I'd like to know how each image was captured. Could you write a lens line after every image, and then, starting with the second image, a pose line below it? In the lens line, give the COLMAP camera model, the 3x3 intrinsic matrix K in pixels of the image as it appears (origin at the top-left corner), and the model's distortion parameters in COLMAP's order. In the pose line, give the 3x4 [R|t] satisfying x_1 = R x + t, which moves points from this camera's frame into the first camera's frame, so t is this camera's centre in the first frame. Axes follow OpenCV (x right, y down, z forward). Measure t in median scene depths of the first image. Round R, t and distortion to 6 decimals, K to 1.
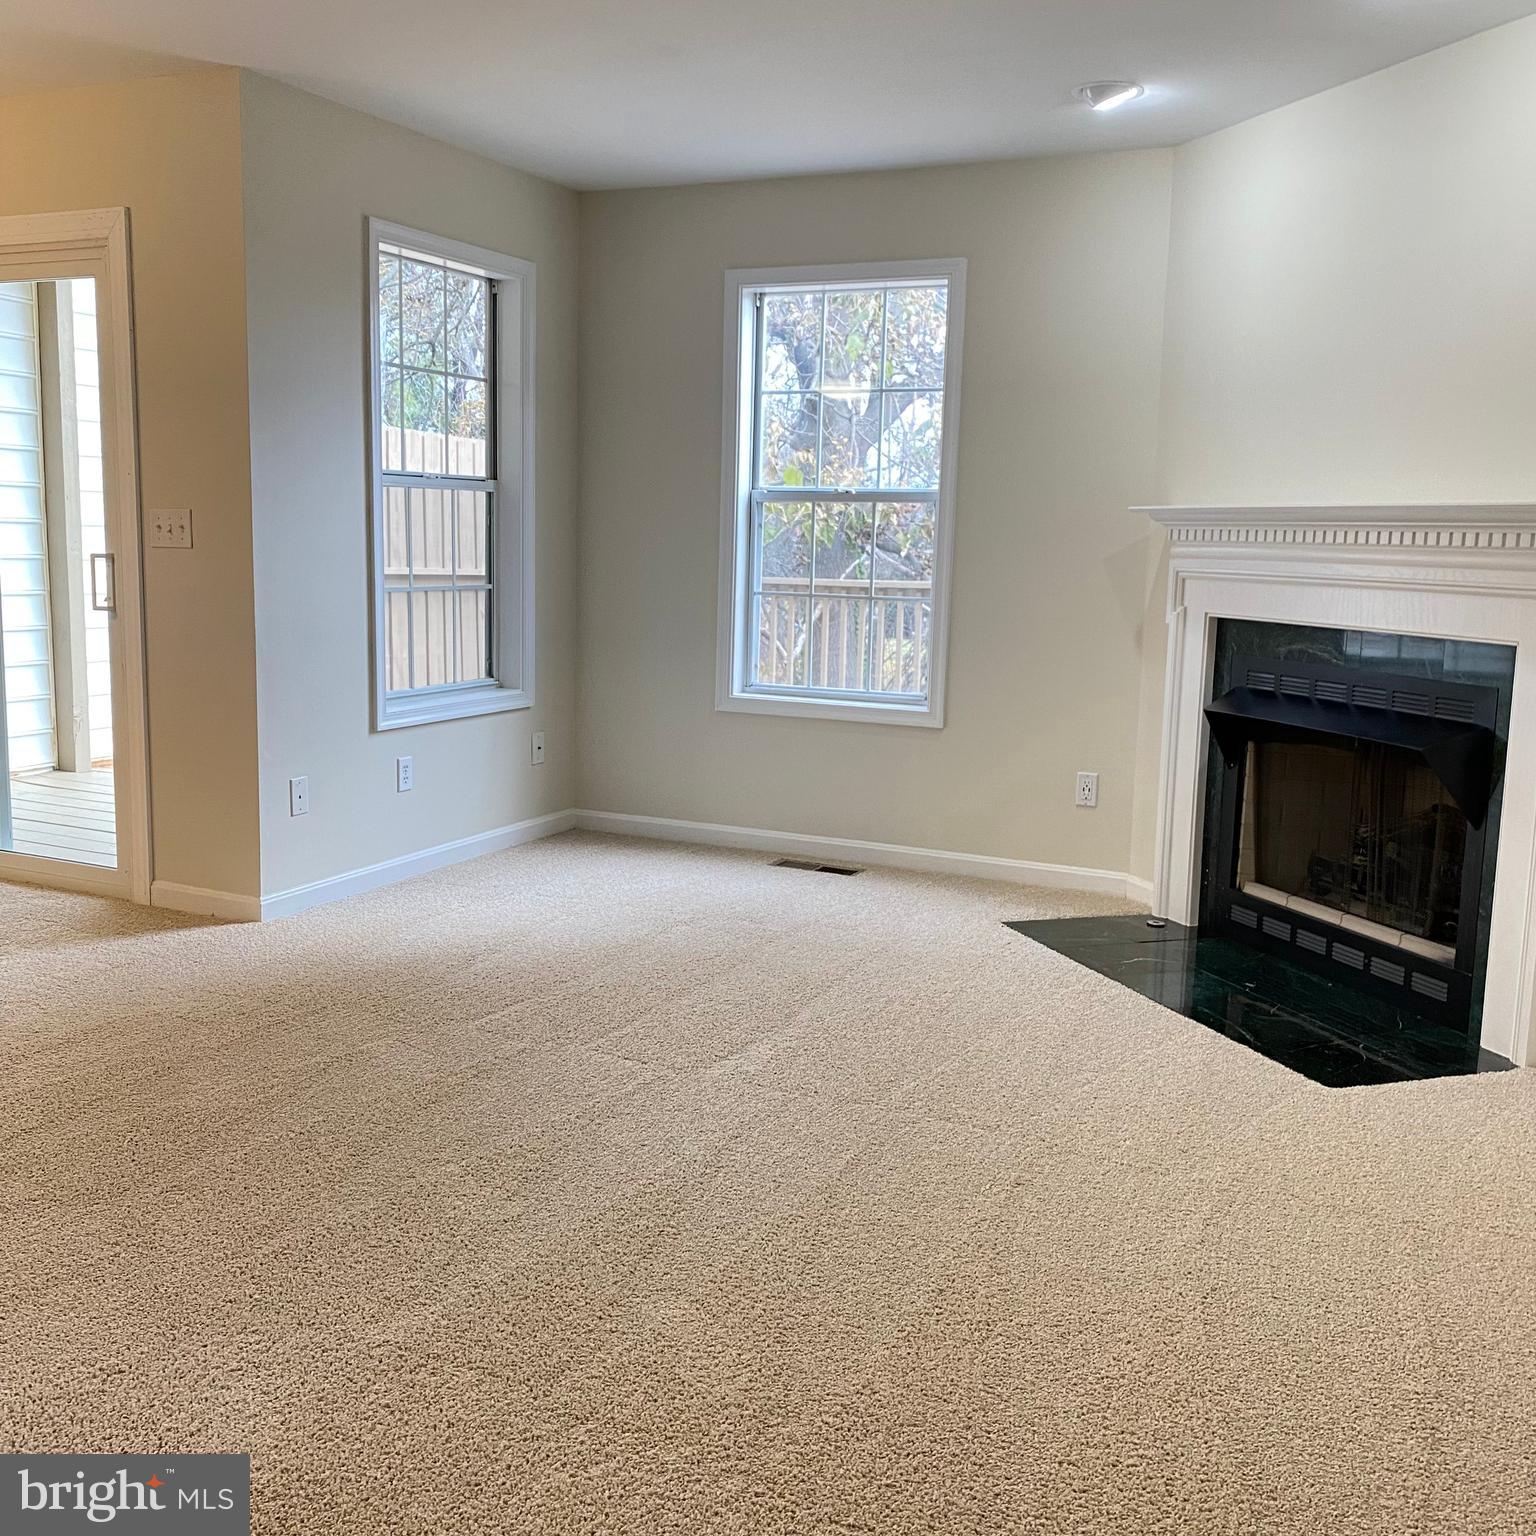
lens RADIAL K [[1536.6, 0, 749.3], [0, 1536.6, 769.5], [0, 0, 1]] dist [0.060535, -0.123427]
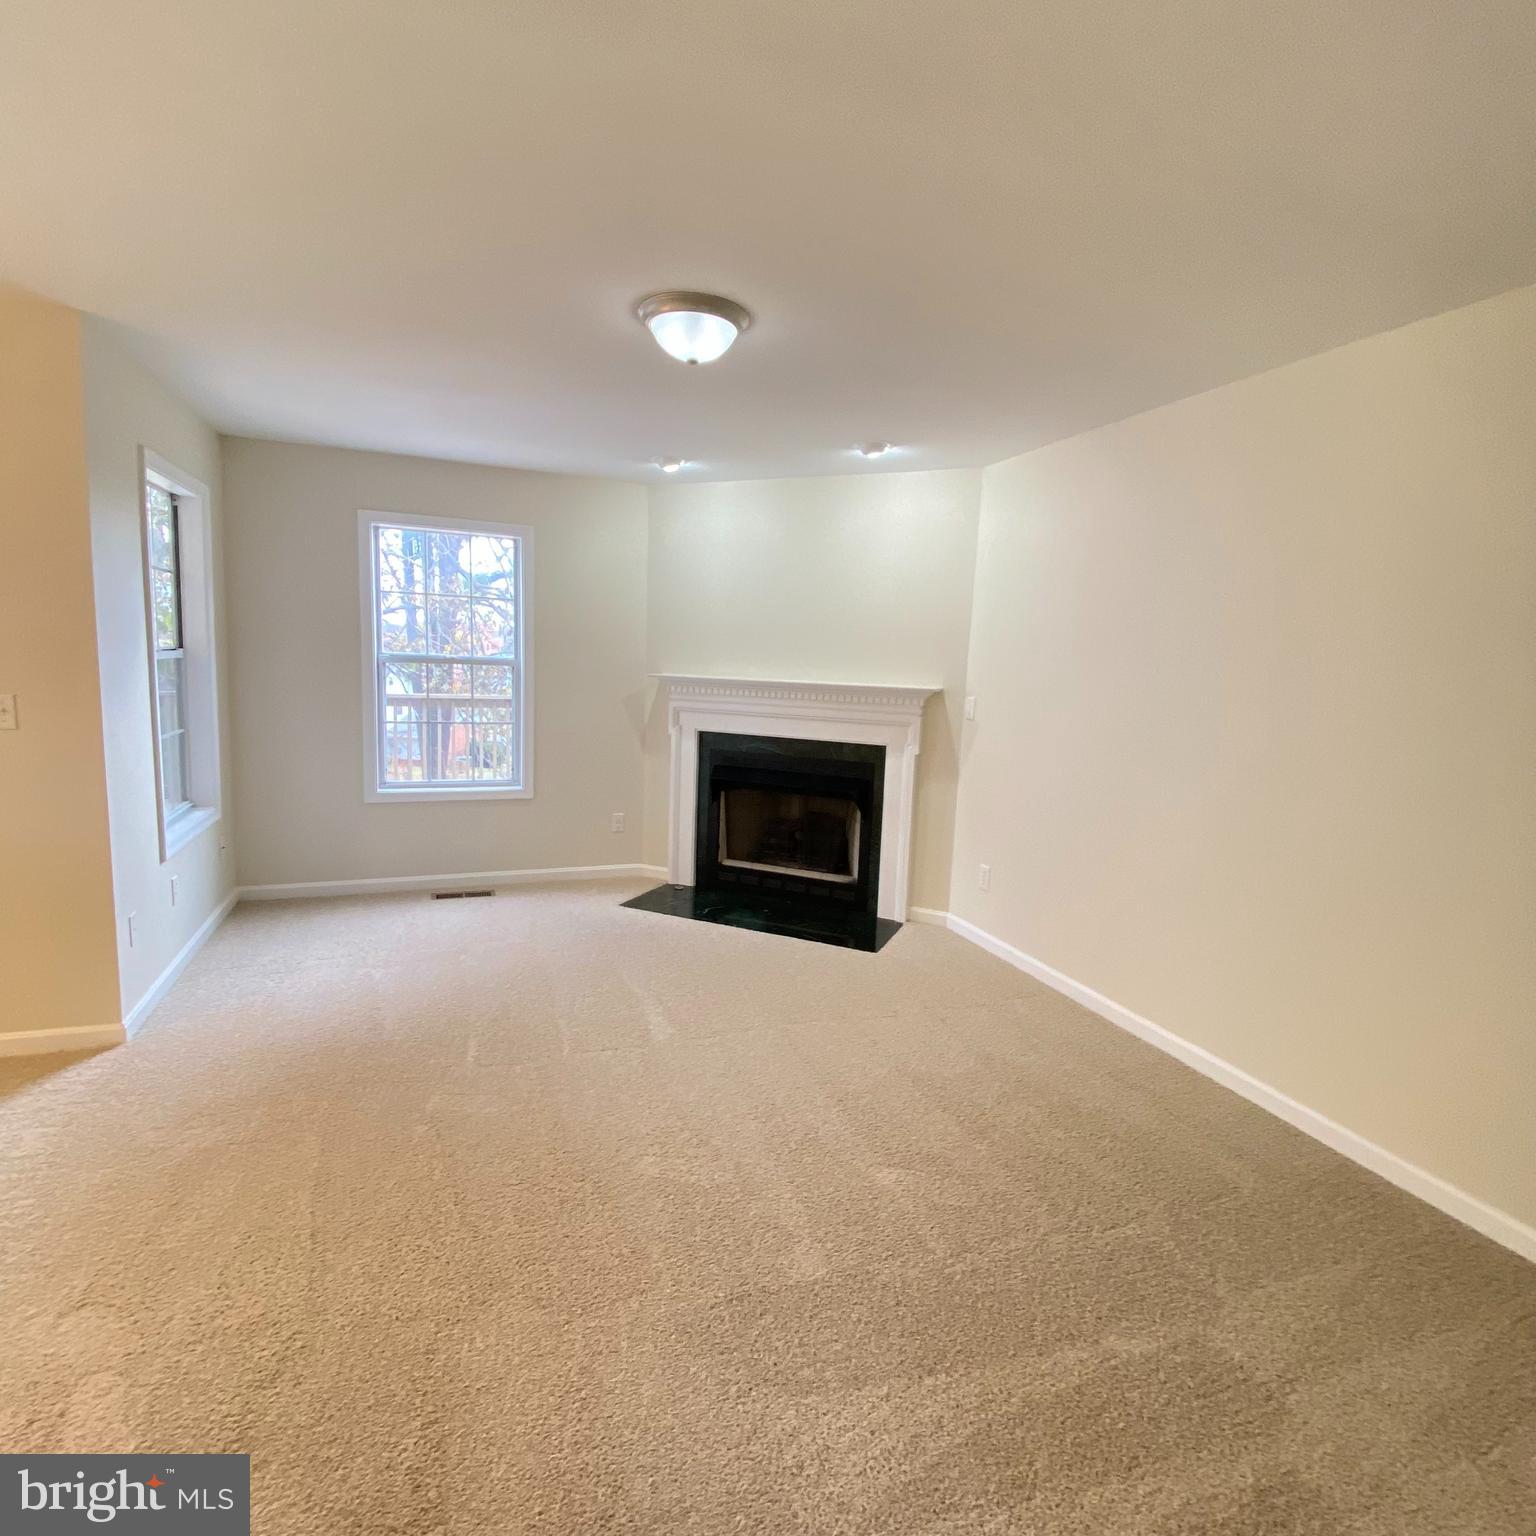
lens RADIAL K [[808.5, 0, 768.0], [0, 808.5, 768.0], [0, 0, 1]] dist [0.038431, -0.037798]
pose [[0.692205, -0.095153, 0.715401, -0.376569], [0.089146, 0.994952, 0.046079, -0.088068], [-0.716174, 0.031879, 0.697193, 0.203639]]
